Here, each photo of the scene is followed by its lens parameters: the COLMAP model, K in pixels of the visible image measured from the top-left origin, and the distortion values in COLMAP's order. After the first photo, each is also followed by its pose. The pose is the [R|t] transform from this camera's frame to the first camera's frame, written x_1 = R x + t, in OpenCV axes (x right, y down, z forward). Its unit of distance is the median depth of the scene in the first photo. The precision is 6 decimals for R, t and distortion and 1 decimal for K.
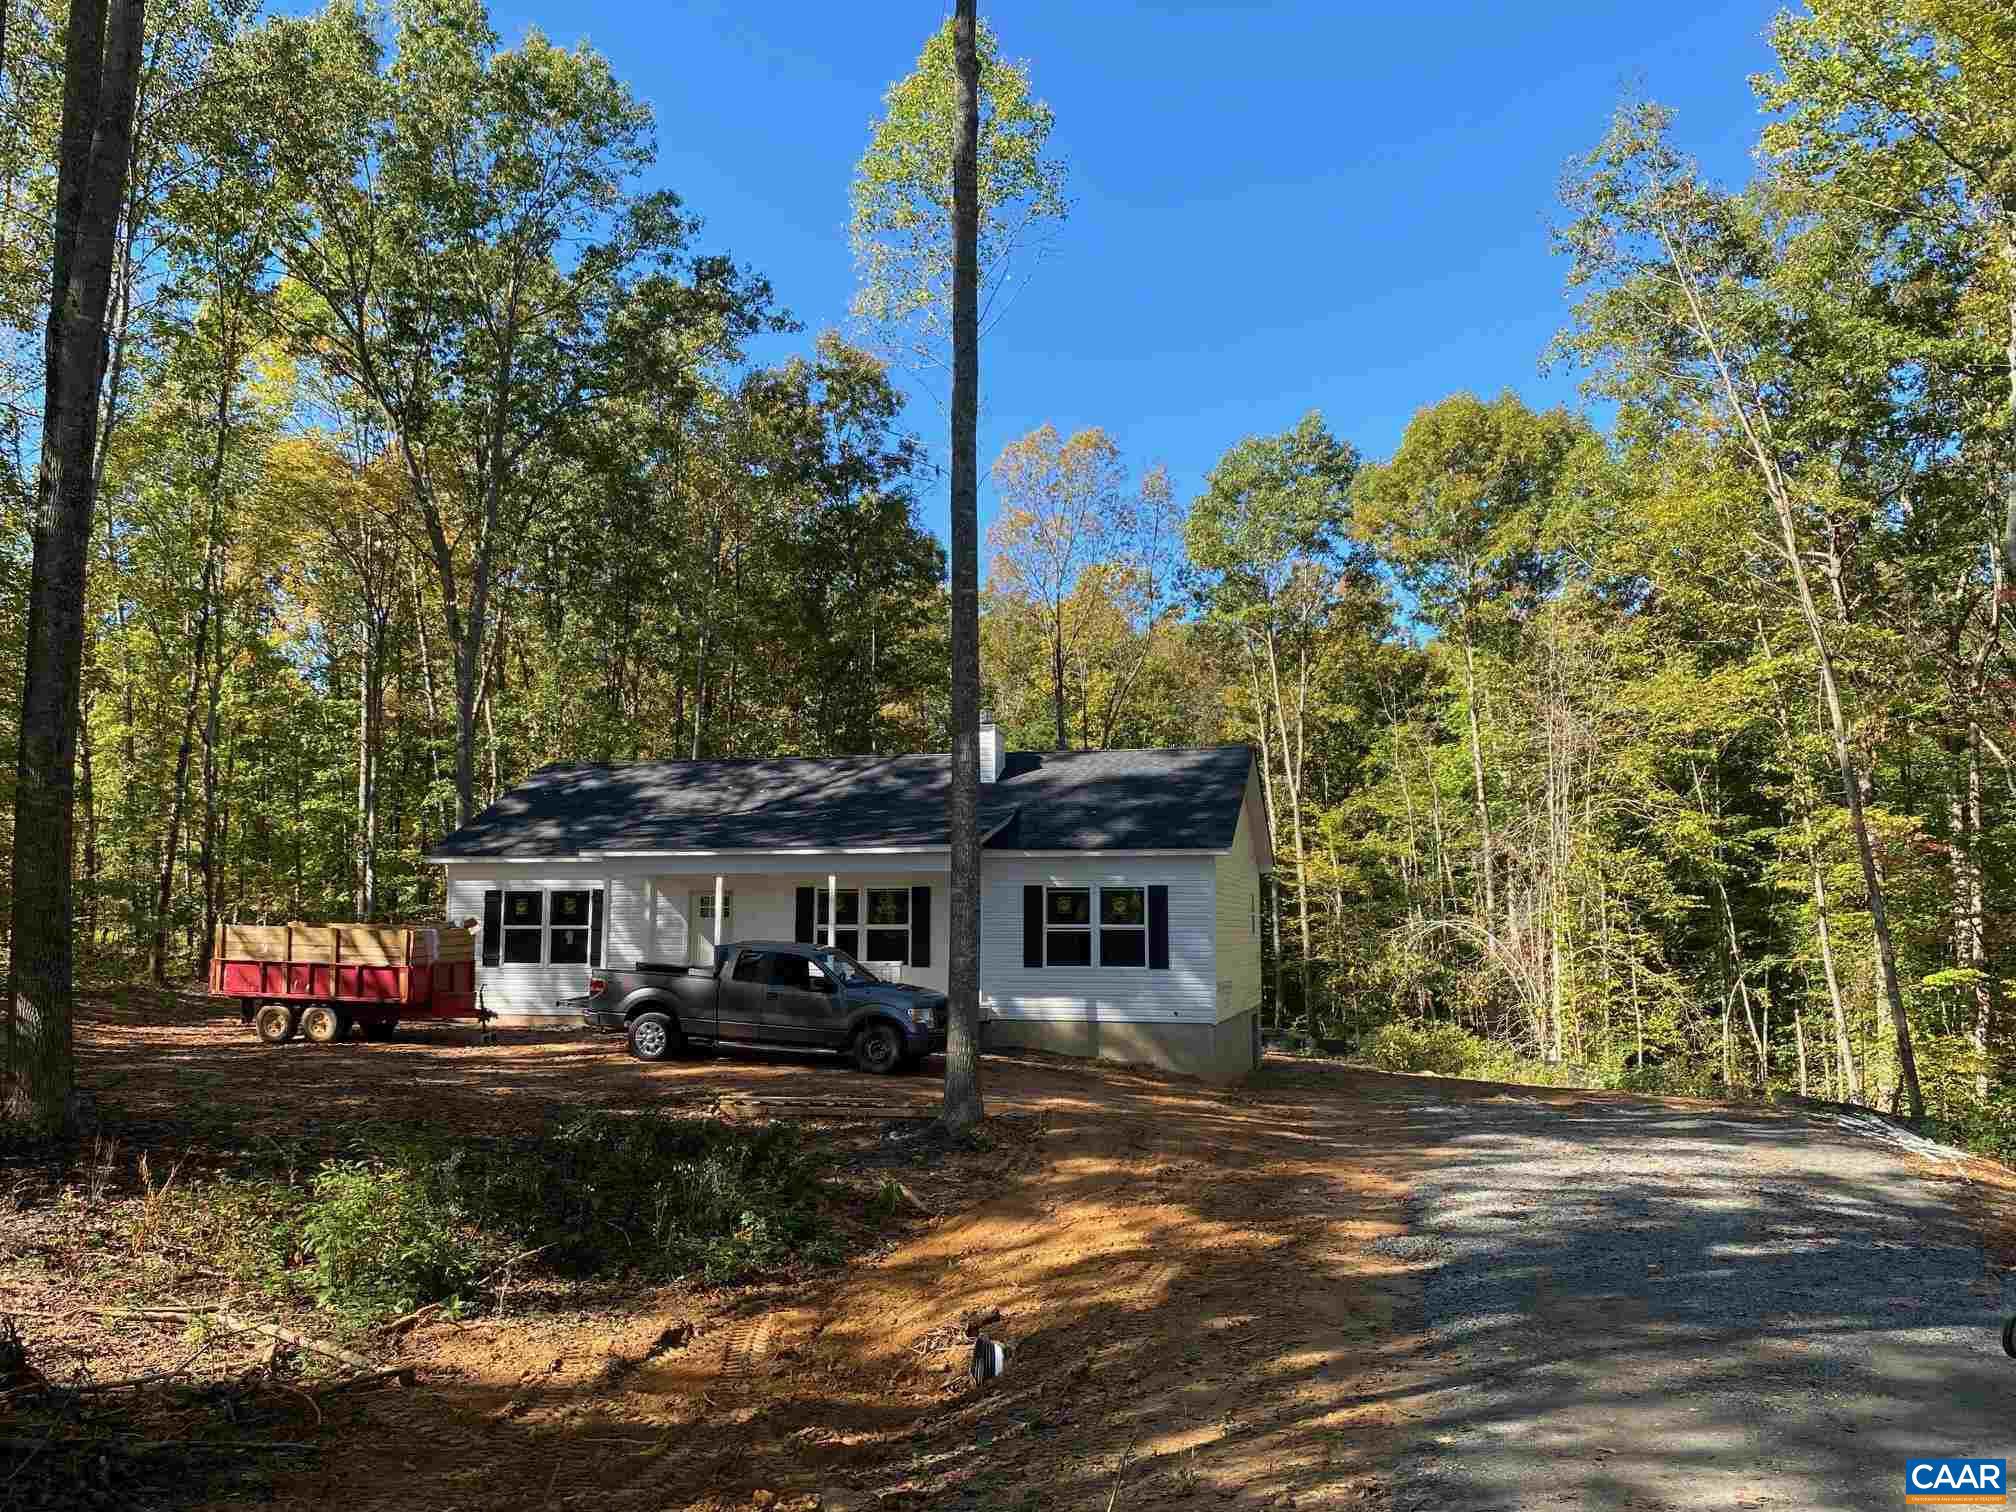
lens RADIAL K [[1659.0, 0, 1008.0], [0, 1659.0, 756.0], [0, 0, 1]] dist [0.117015, -0.249278]
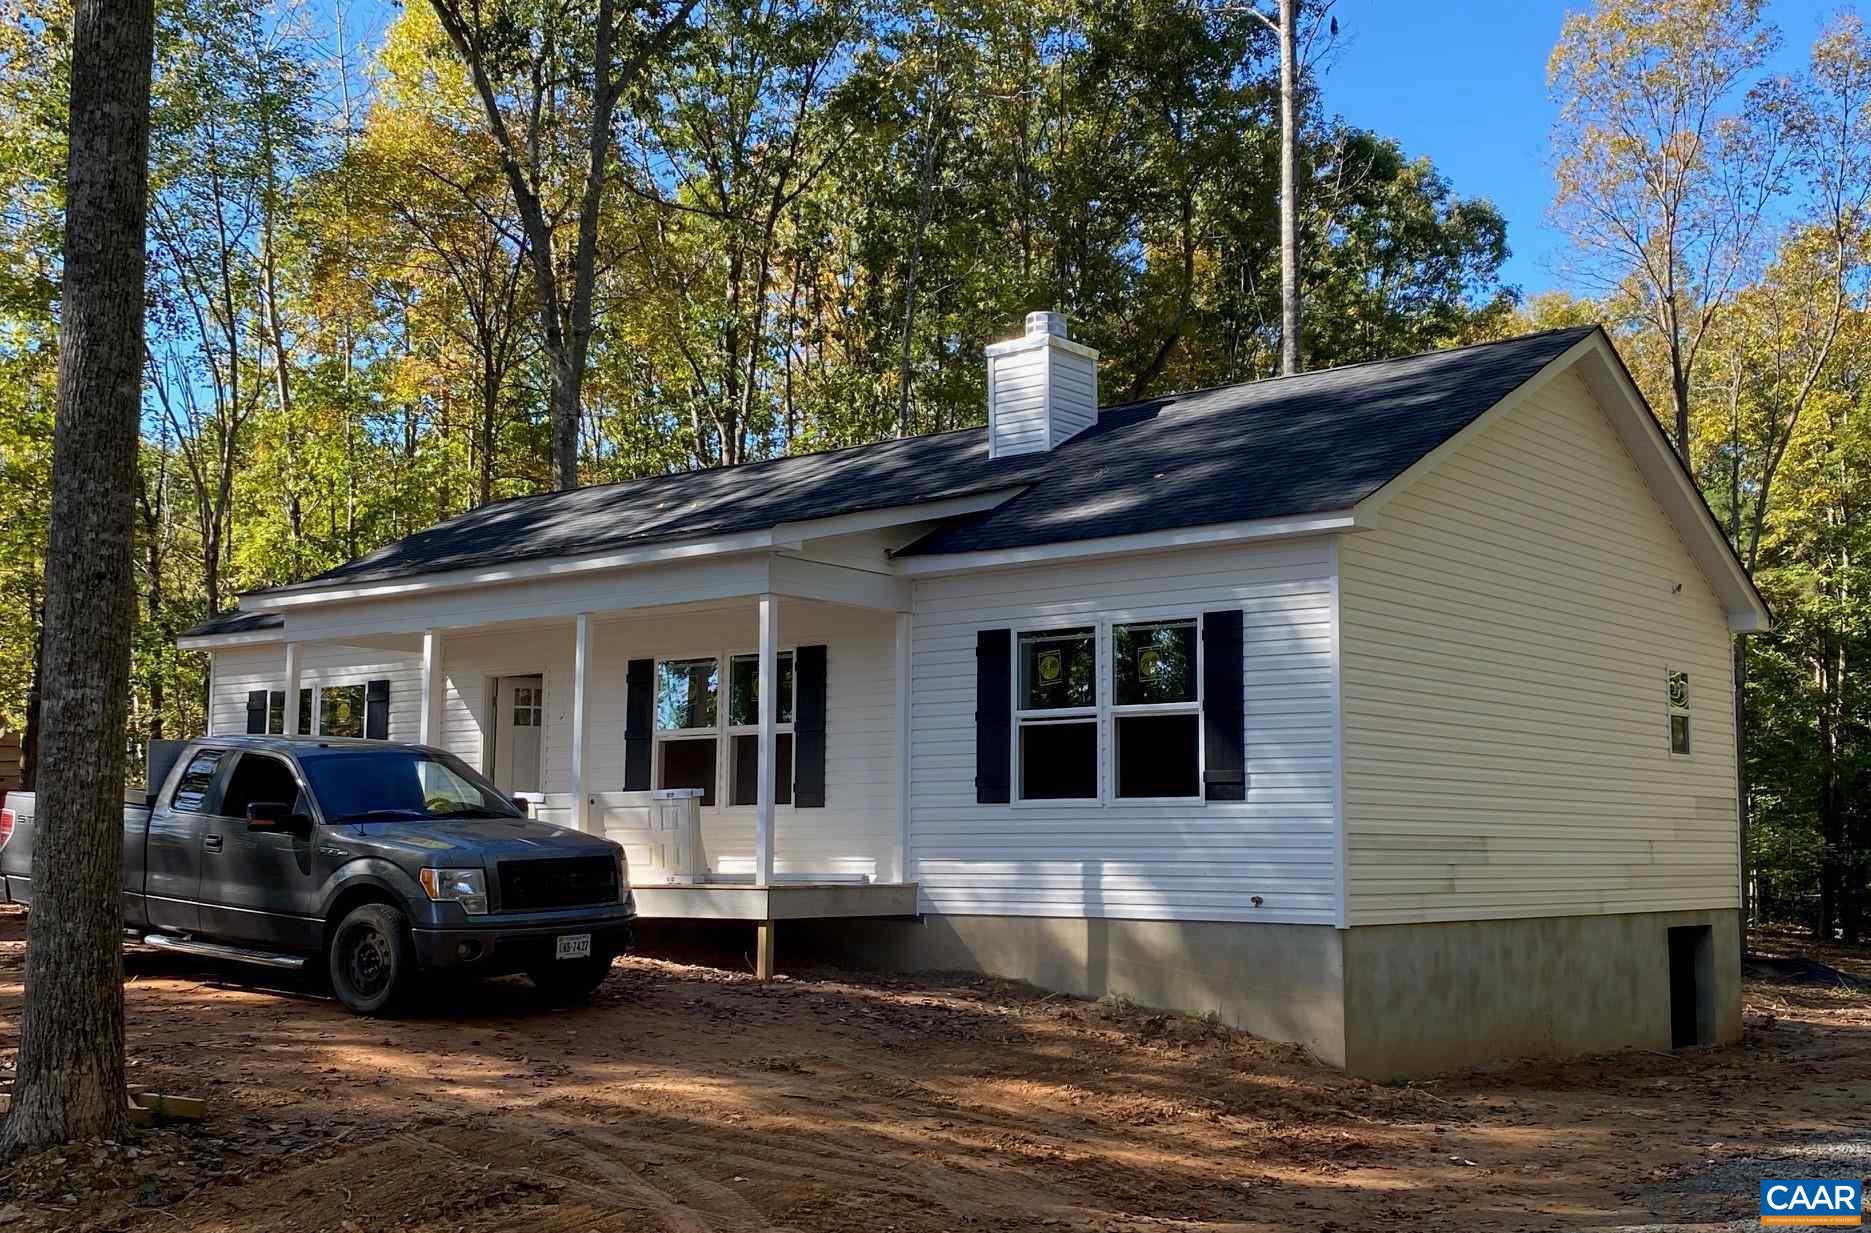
lens RADIAL K [[2039.2, 0, 933.9], [0, 2039.2, 659.3], [0, 0, 1]] dist [0.142815, -0.359679]
pose [[0.902808, -0.034938, -0.428621, 0.226886], [0.040874, 0.999153, 0.004651, 0.075934], [0.428096, -0.021718, 0.903472, 0.428936]]
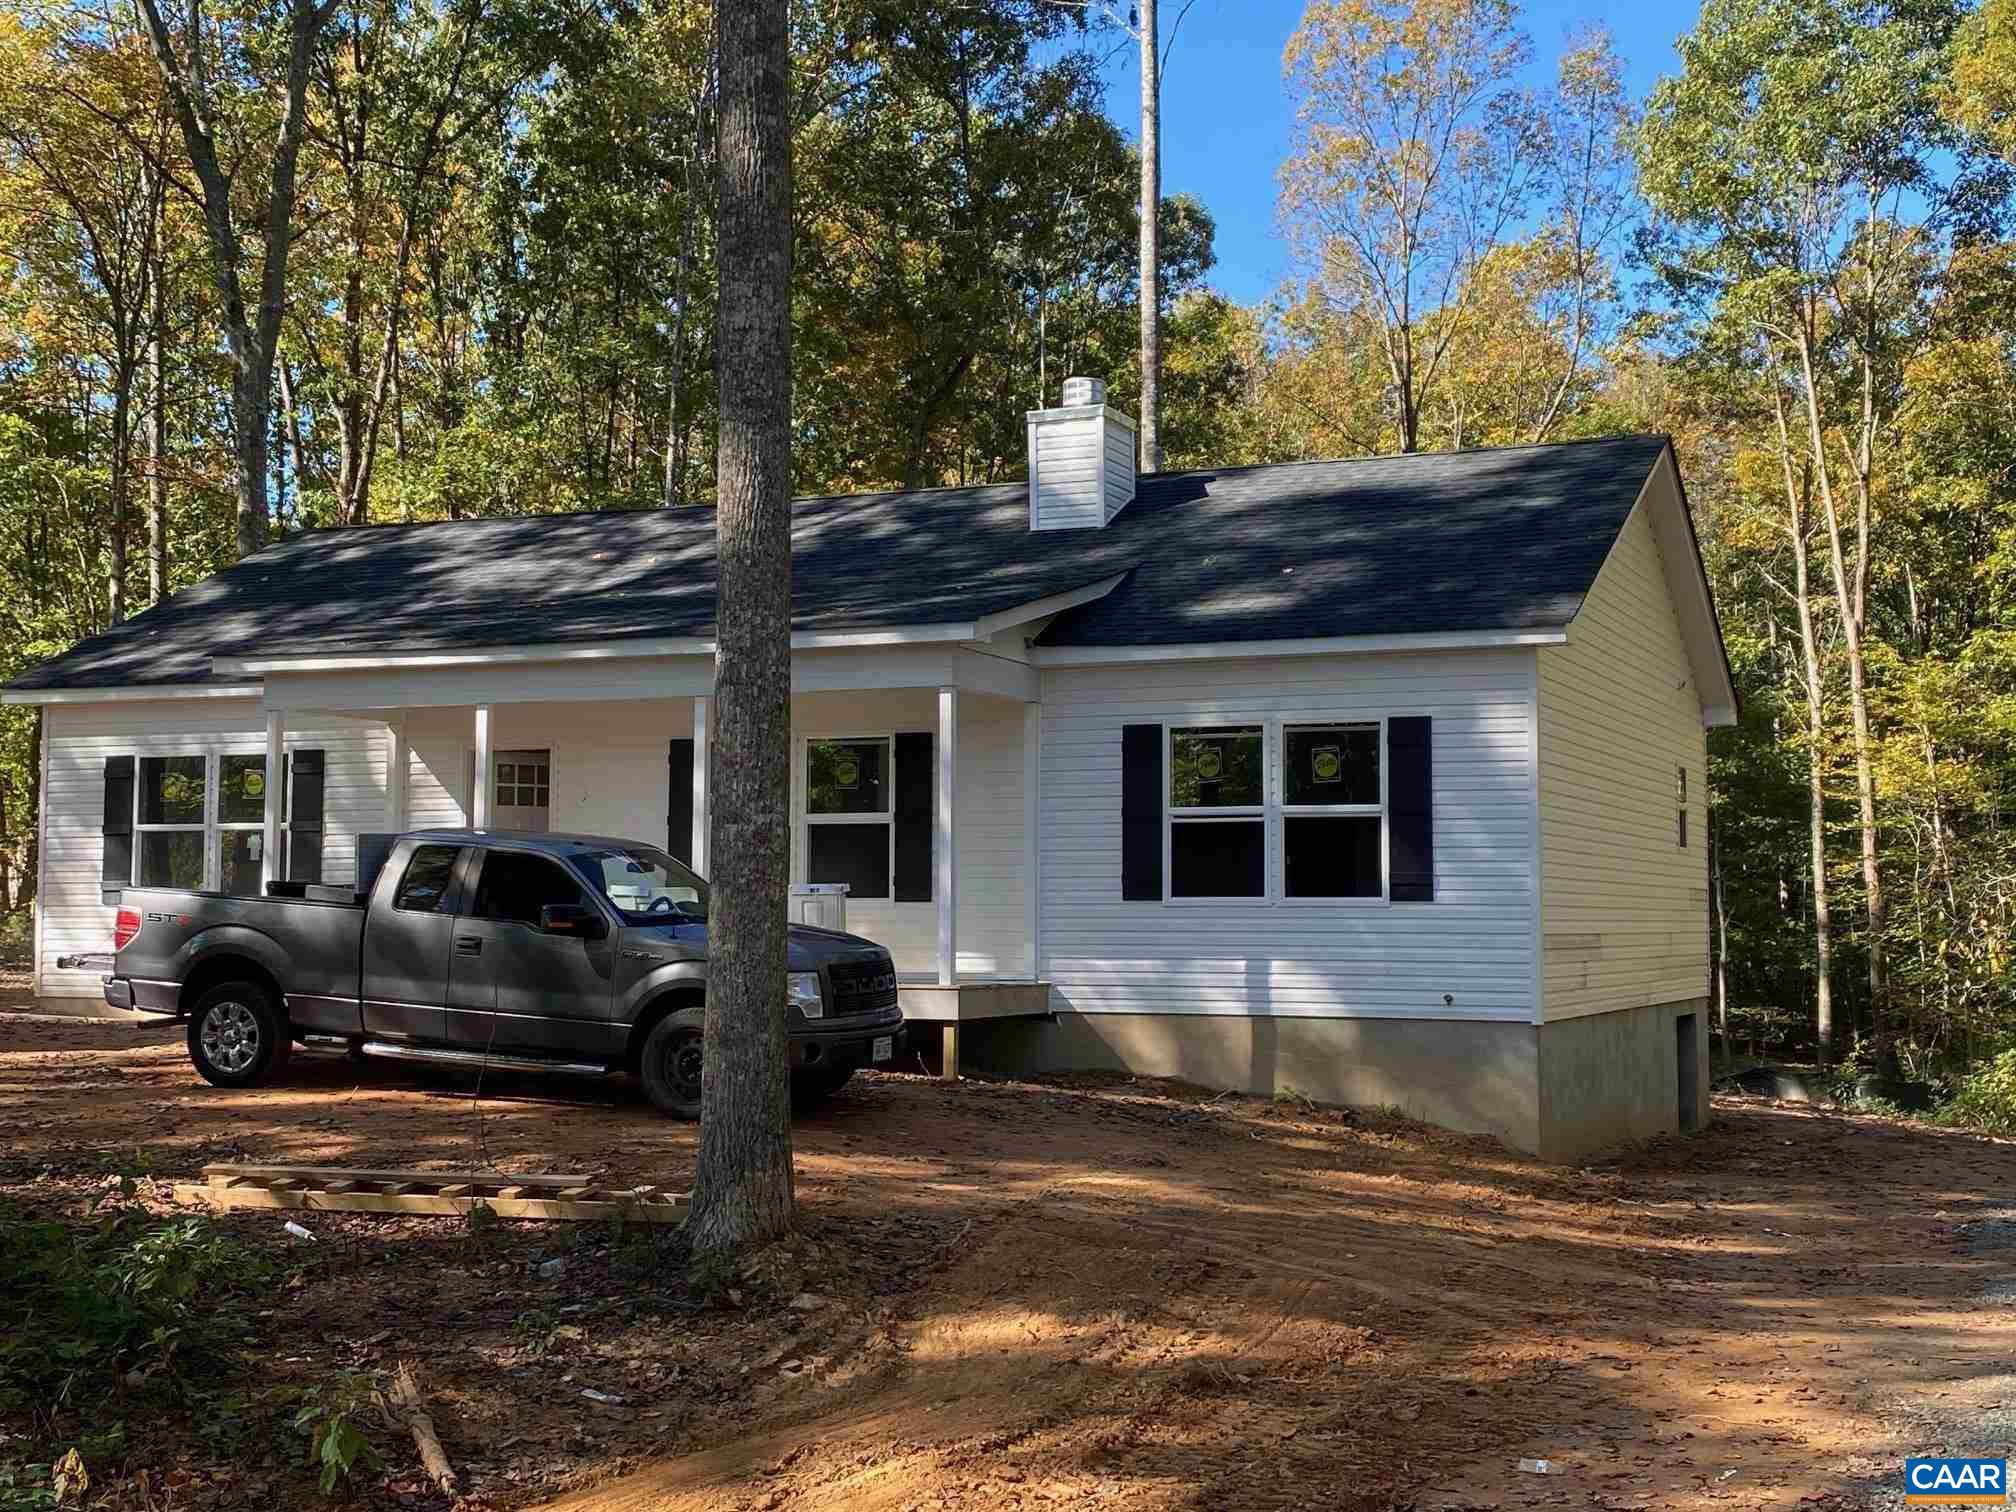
lens RADIAL K [[2530.6, 0, 950.7], [0, 2530.6, 755.5], [0, 0, 1]] dist [0.224981, -0.839264]
pose [[0.981994, -0.006690, -0.188795, 0.088180], [0.014773, 0.999032, 0.041439, 0.051727], [0.188335, -0.043482, 0.981142, 0.268334]]
